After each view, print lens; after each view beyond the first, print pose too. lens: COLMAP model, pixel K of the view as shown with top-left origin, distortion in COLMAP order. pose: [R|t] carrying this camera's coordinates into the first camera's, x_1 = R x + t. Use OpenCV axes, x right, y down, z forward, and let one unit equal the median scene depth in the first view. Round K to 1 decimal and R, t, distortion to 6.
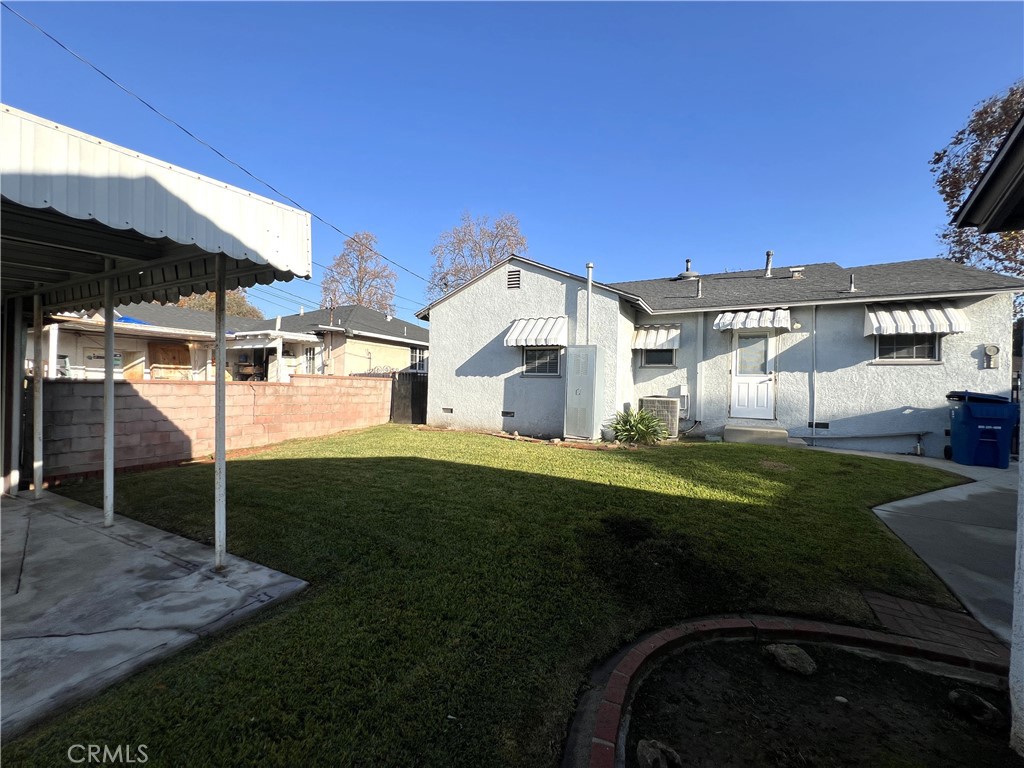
lens RADIAL K [[409.5, 0, 512.0], [0, 409.5, 384.0], [0, 0, 1]] dist [-0.002449, 0.000220]
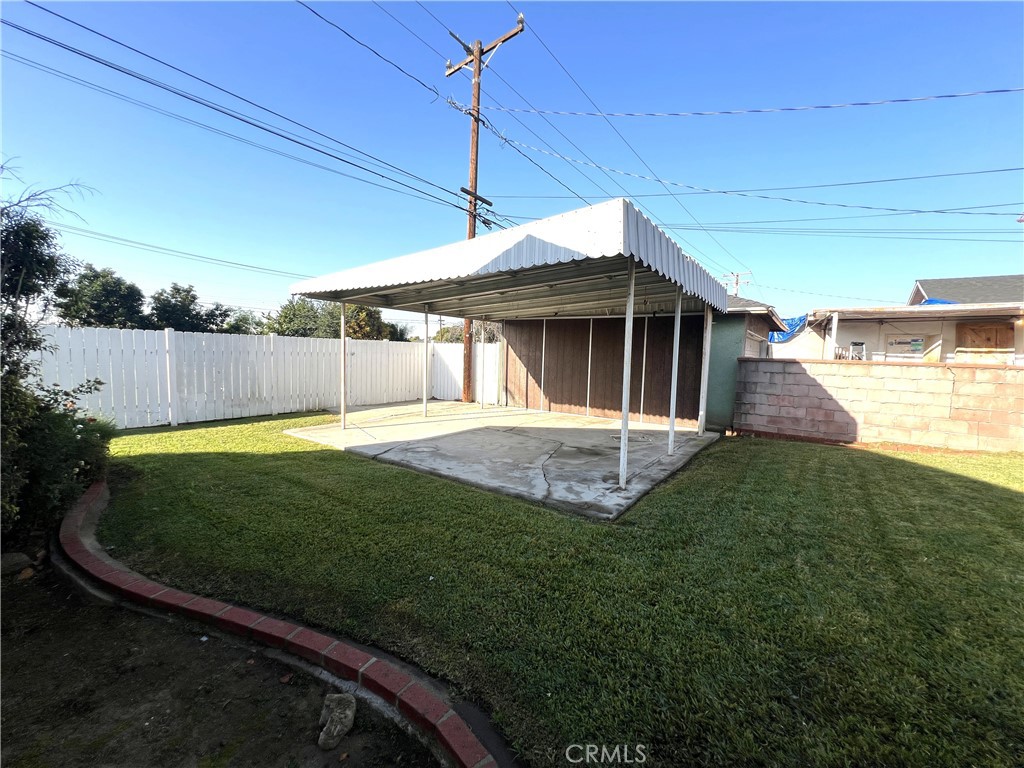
lens RADIAL K [[409.5, 0, 512.0], [0, 409.5, 384.0], [0, 0, 1]] dist [-0.002449, 0.000220]
pose [[-0.155869, 0.048432, -0.986590, 0.421575], [-0.028919, 0.998145, 0.053568, 0.028610], [0.987354, 0.036880, -0.154179, 0.539233]]
